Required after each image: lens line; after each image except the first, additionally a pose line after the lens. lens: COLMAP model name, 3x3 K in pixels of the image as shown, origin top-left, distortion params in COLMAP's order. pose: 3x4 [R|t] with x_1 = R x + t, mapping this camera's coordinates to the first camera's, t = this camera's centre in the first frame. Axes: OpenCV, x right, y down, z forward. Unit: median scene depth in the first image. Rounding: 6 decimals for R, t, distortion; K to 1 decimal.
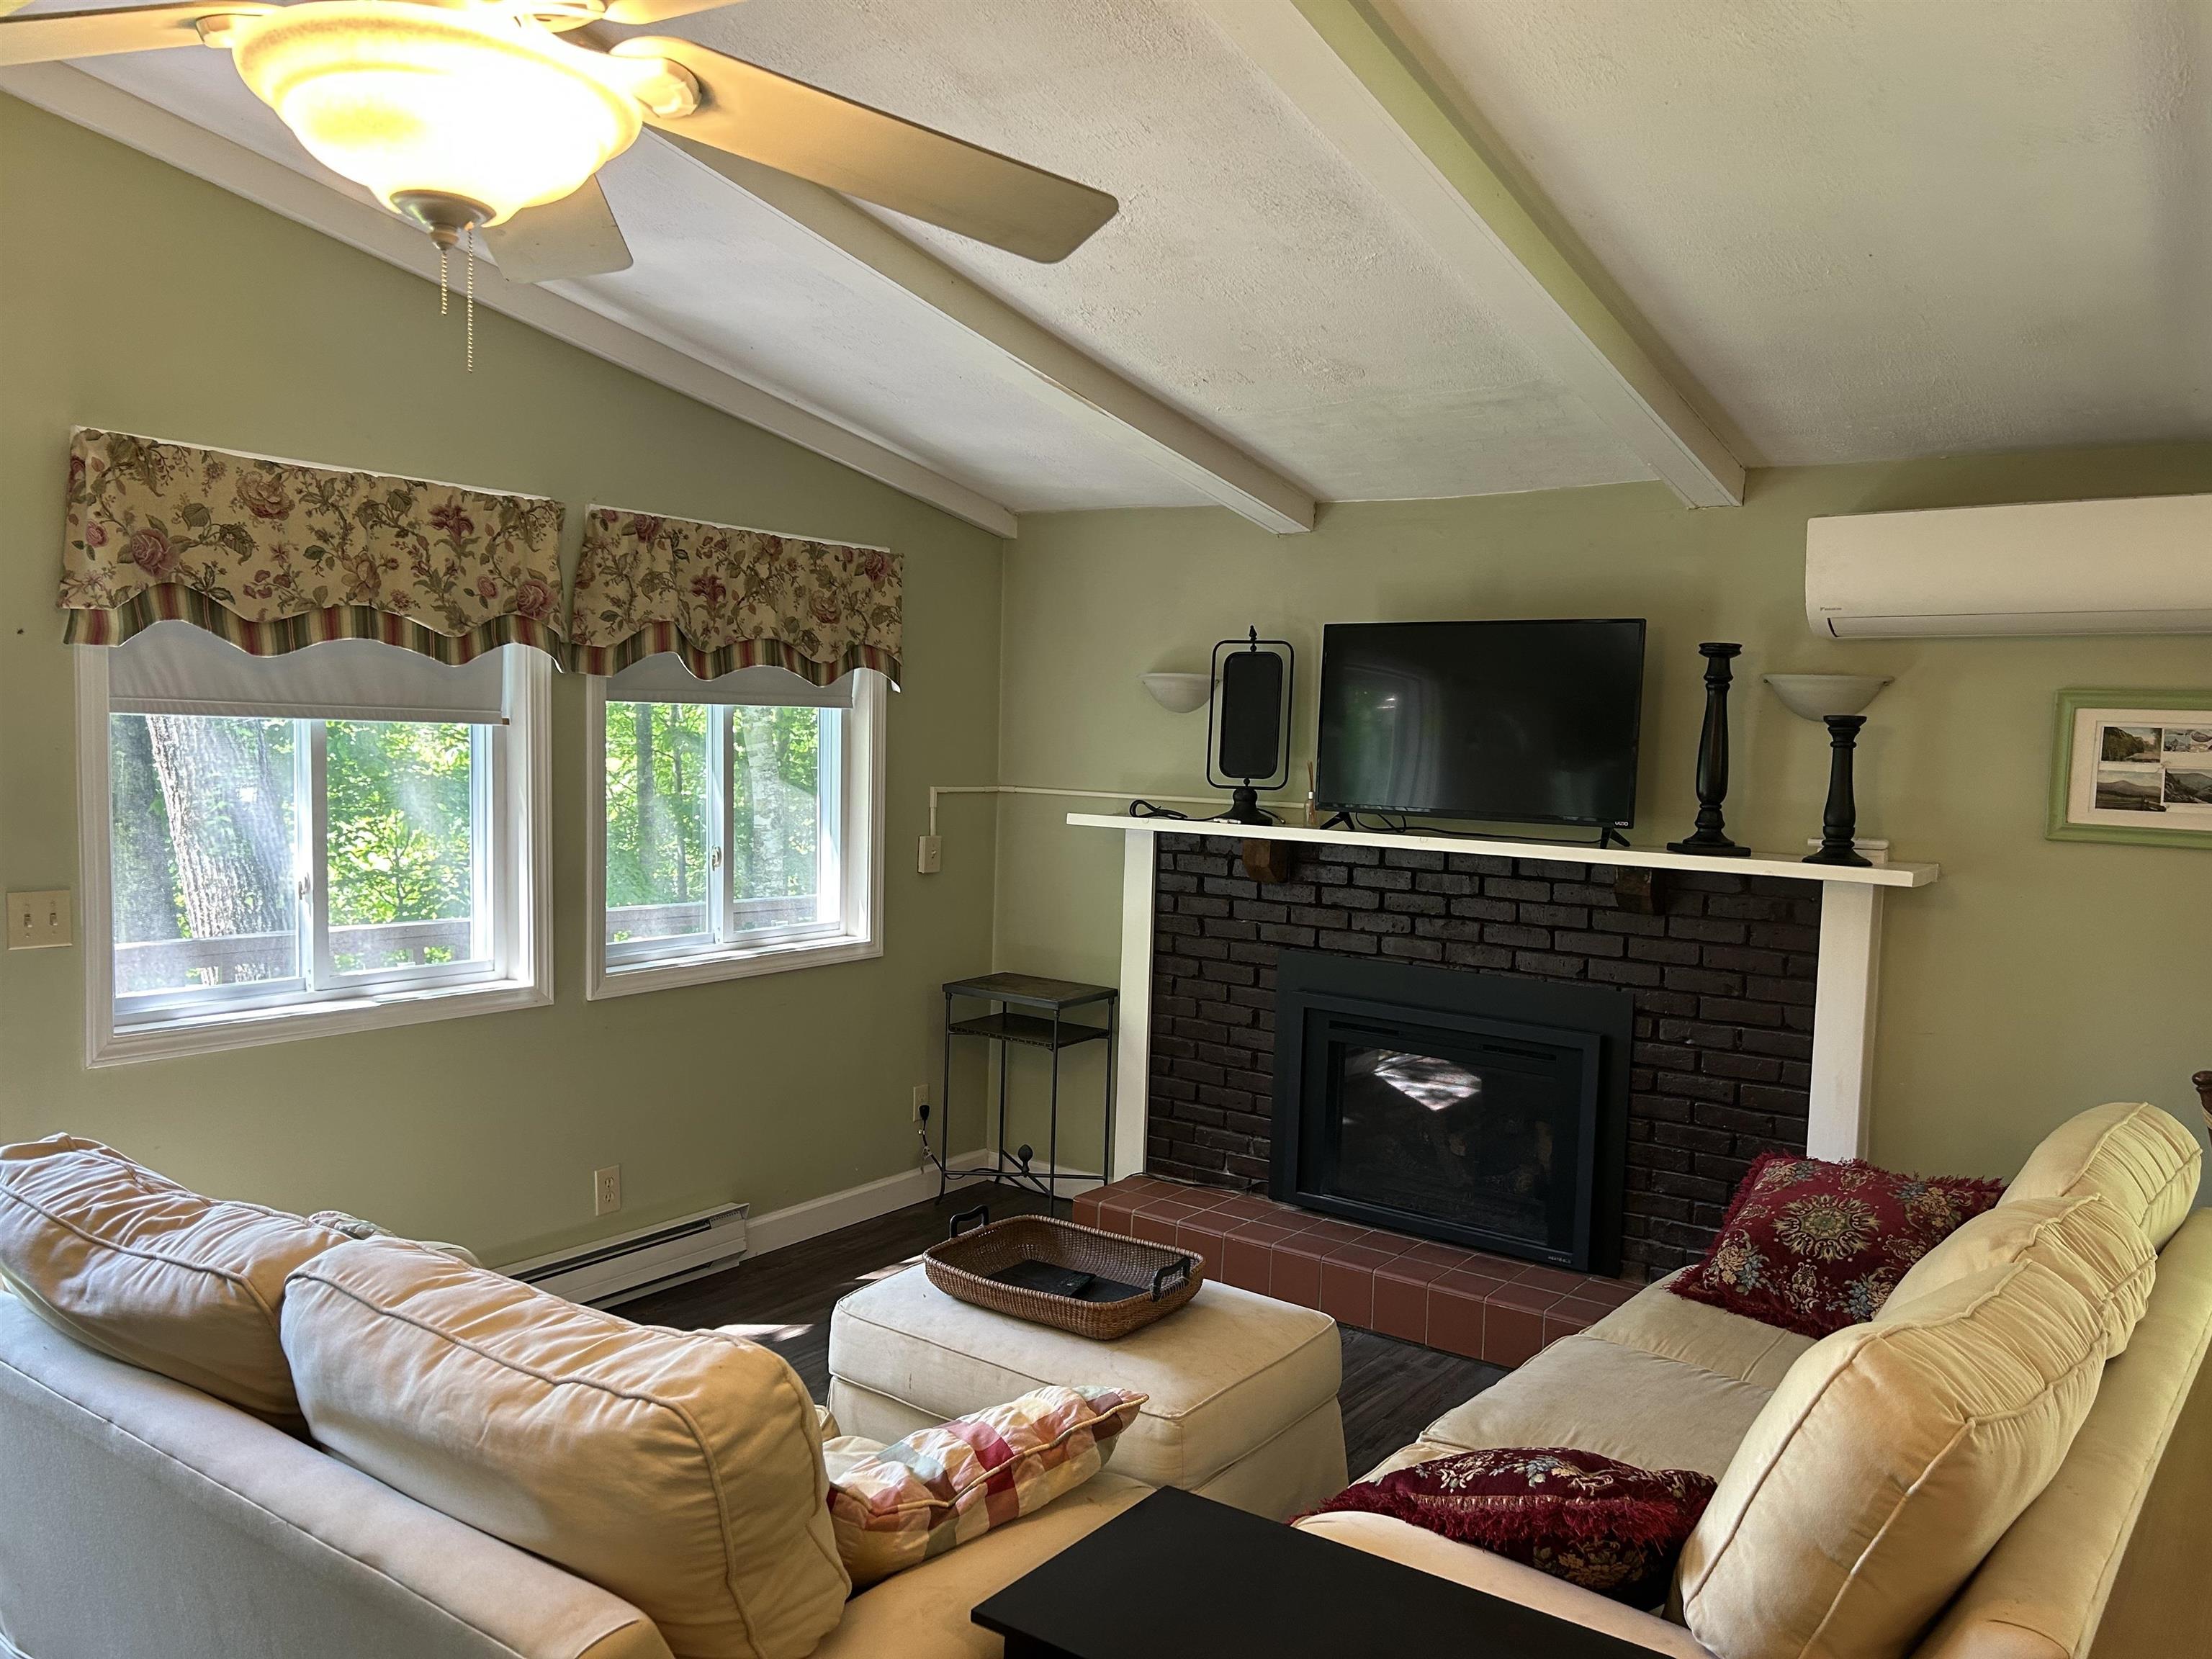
lens RADIAL K [[1663.9, 0, 1105.8], [0, 1663.9, 843.9], [0, 0, 1]] dist [0.075651, -0.122792]
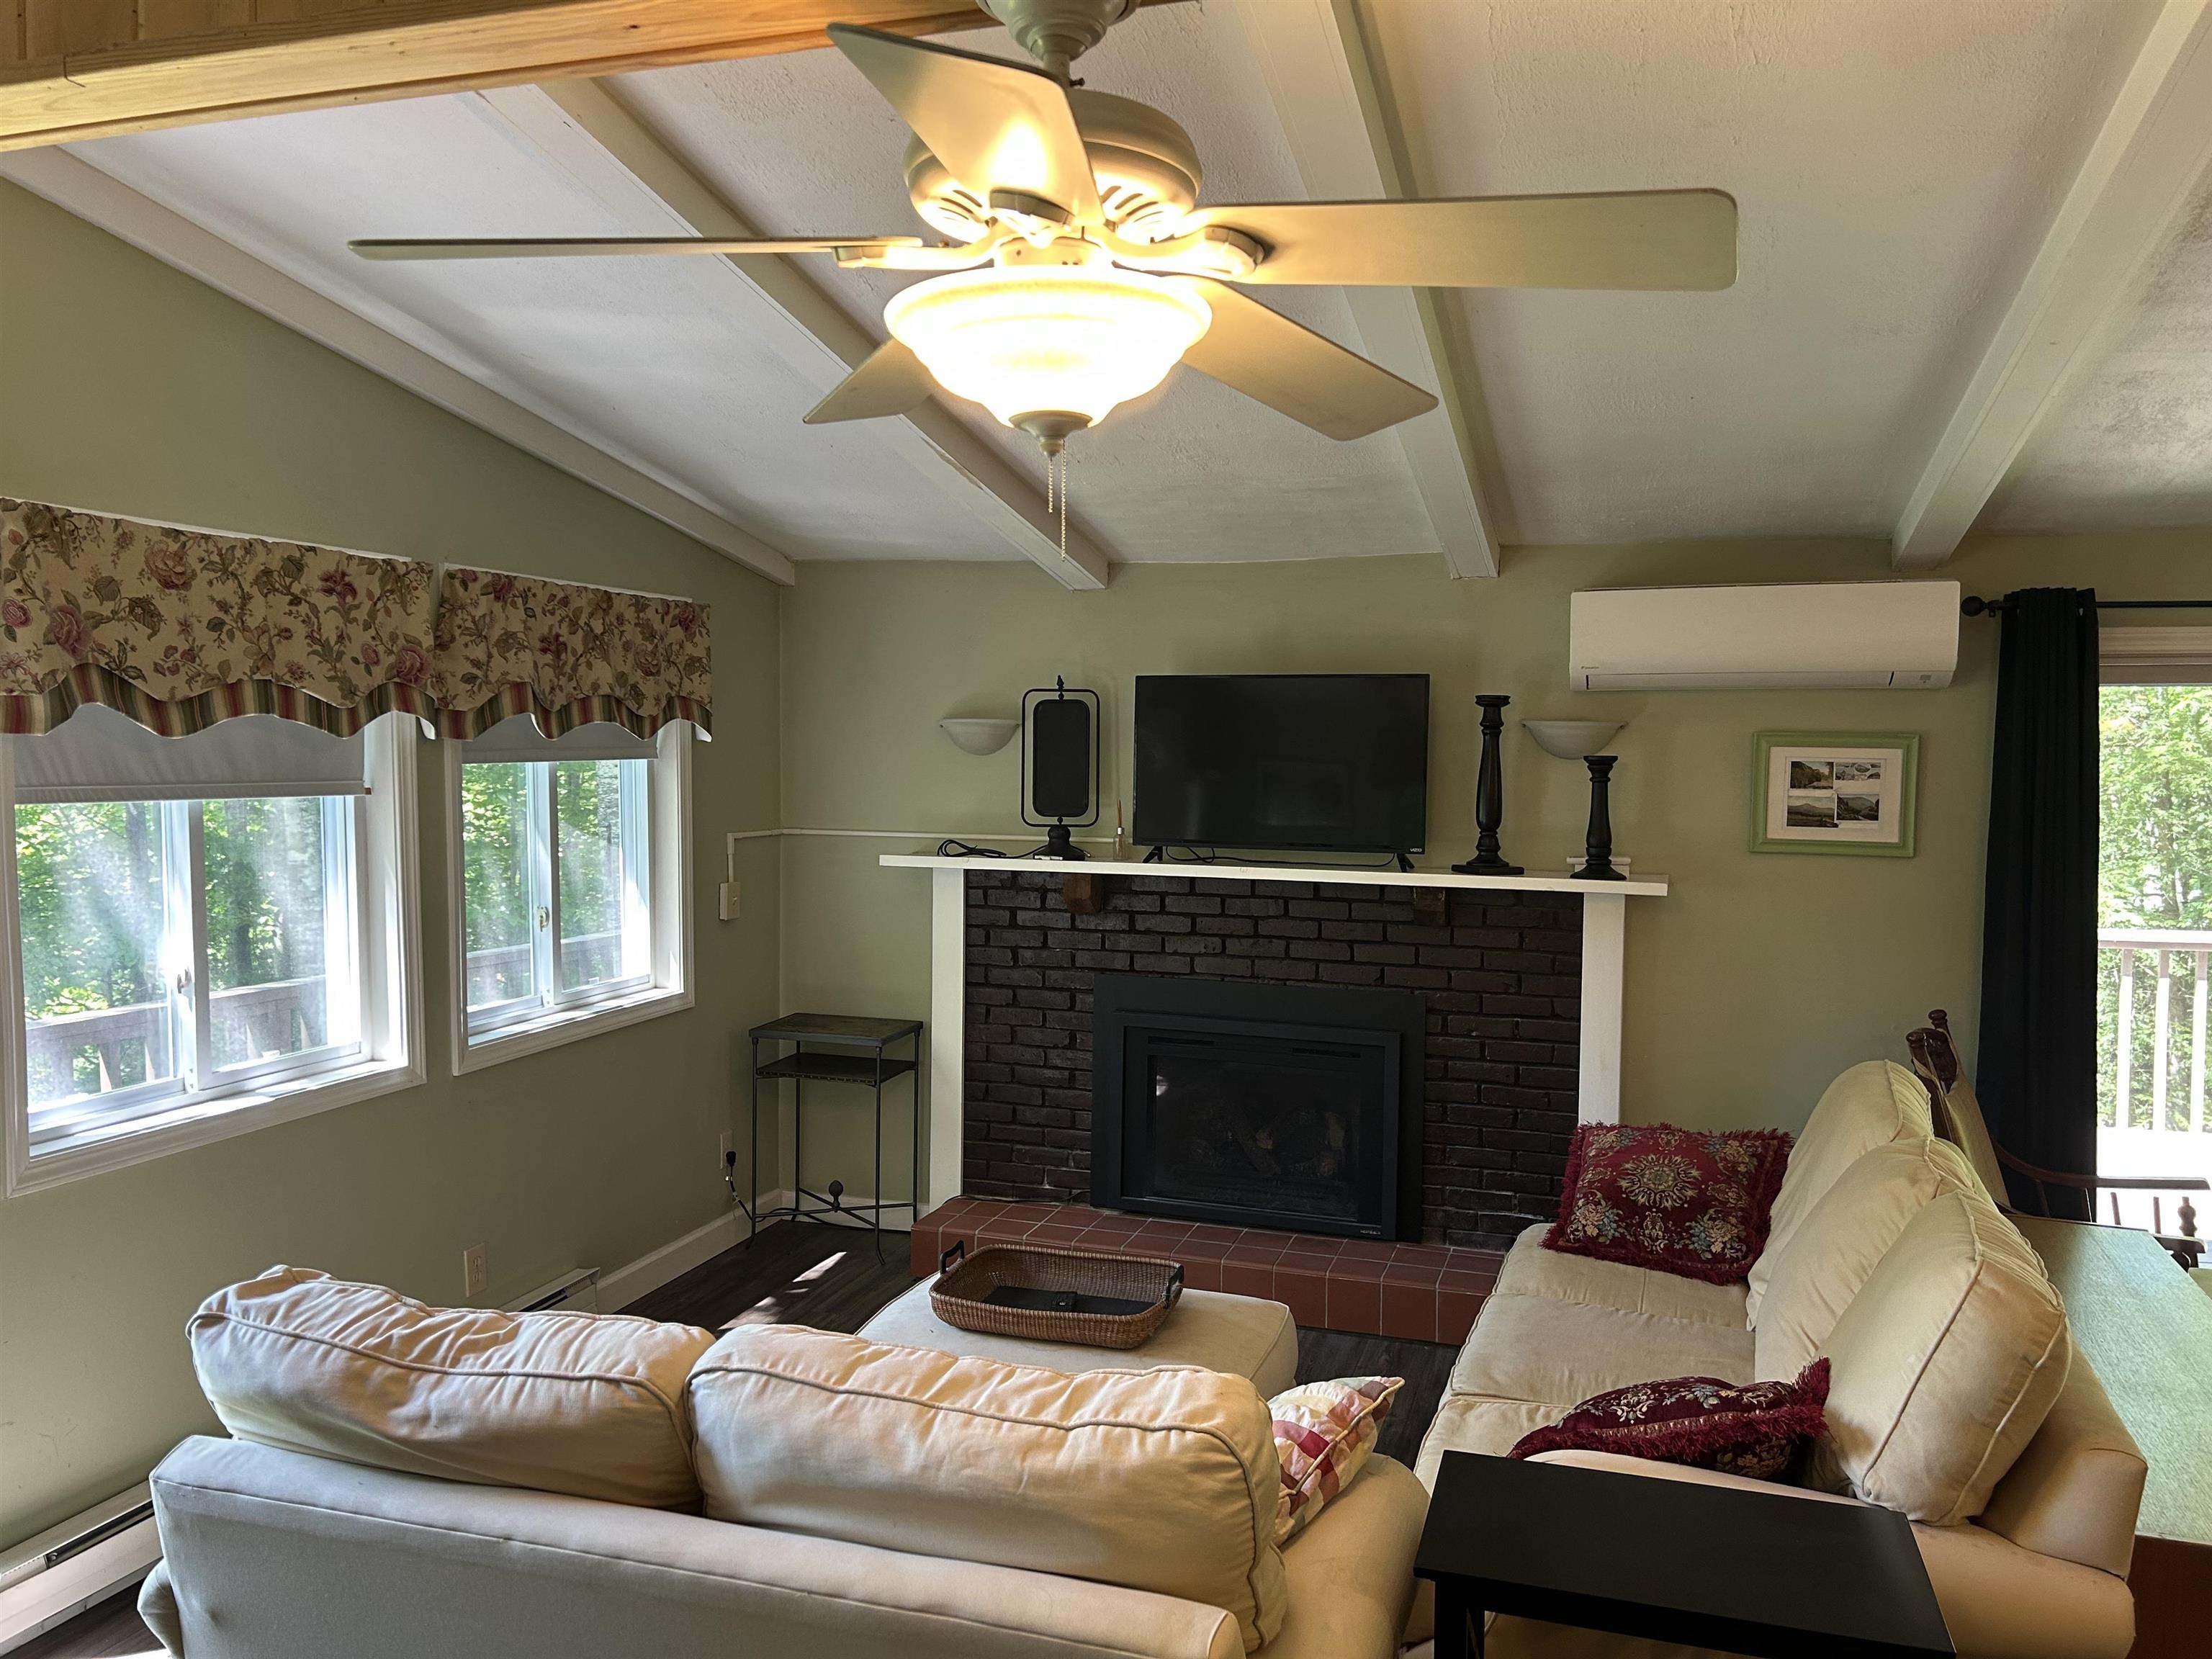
lens RADIAL K [[1669.3, 0, 1106.0], [0, 1669.3, 829.5], [0, 0, 1]] dist [0.089991, -0.124480]
pose [[0.951851, -0.037097, 0.304309, -0.250770], [0.039661, 0.999211, -0.002246, -0.032353], [-0.303986, 0.014208, 0.952571, -0.041252]]
